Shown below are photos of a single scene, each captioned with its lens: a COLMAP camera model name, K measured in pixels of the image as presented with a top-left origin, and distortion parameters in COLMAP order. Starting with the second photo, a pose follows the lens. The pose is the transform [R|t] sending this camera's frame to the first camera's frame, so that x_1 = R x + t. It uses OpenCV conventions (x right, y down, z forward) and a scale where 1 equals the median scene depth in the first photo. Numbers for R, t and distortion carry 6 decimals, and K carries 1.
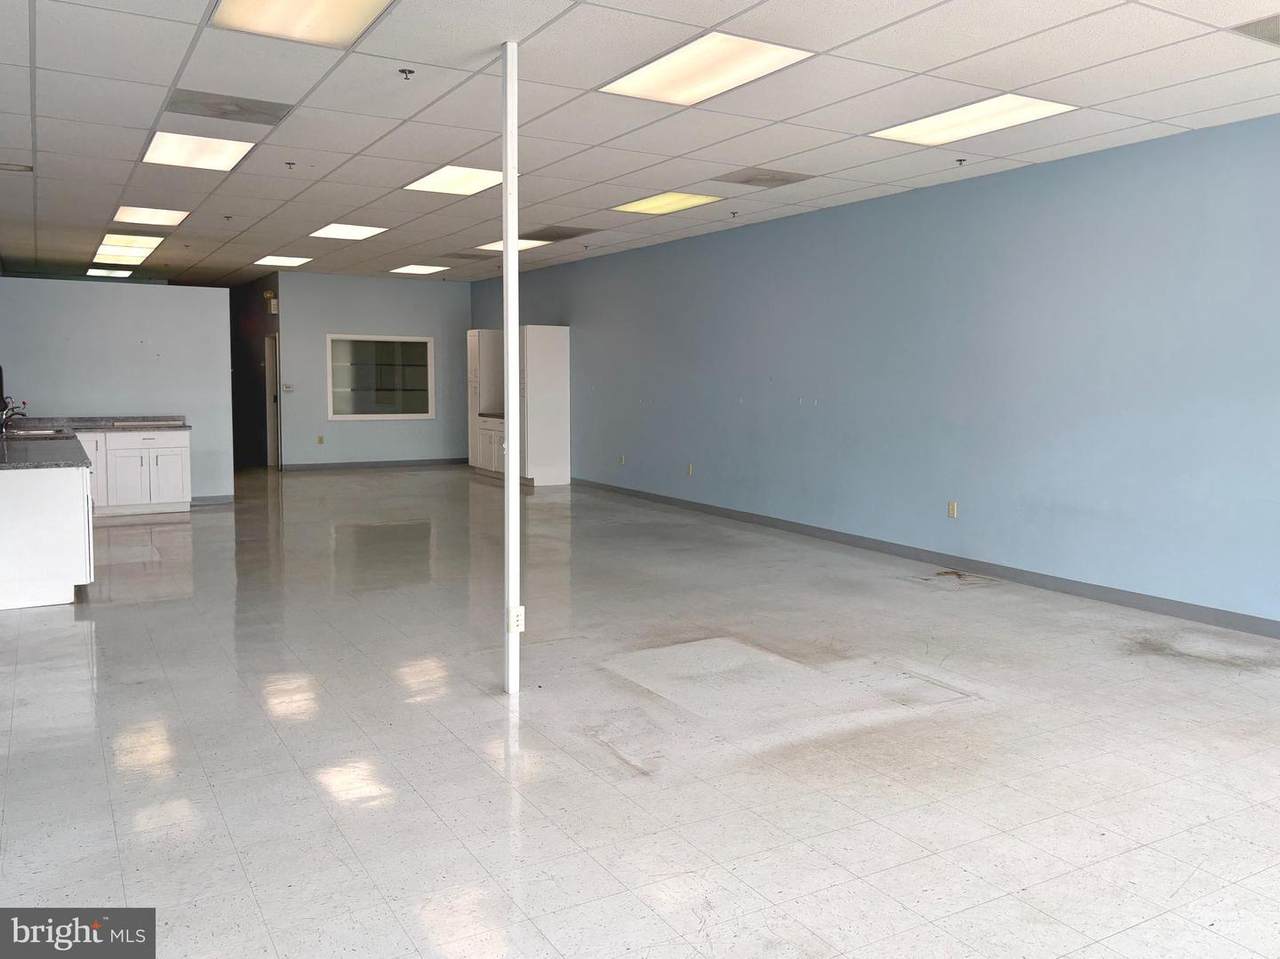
lens RADIAL K [[1002.2, 0, 640.2], [0, 1002.2, 437.4], [0, 0, 1]] dist [0.049764, -0.005800]
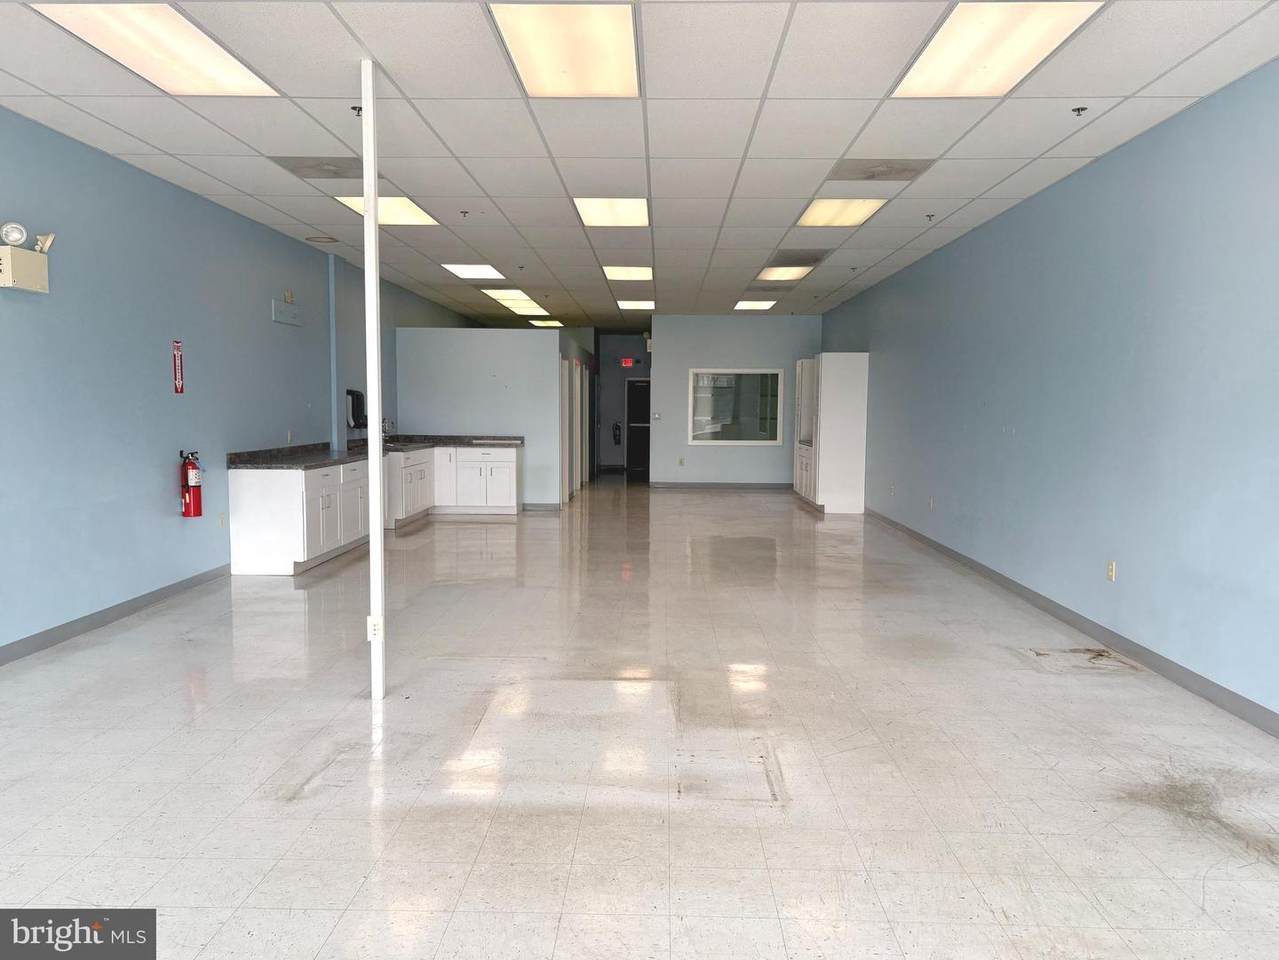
lens RADIAL K [[907.6, 0, 639.5], [0, 907.6, 480.0], [0, 0, 1]] dist [0.034544, -0.002844]
pose [[0.847779, 0.043323, -0.528578, 0.252048], [-0.035435, 0.999058, 0.025051, -0.001463], [0.529165, -0.002508, 0.848515, 0.149145]]
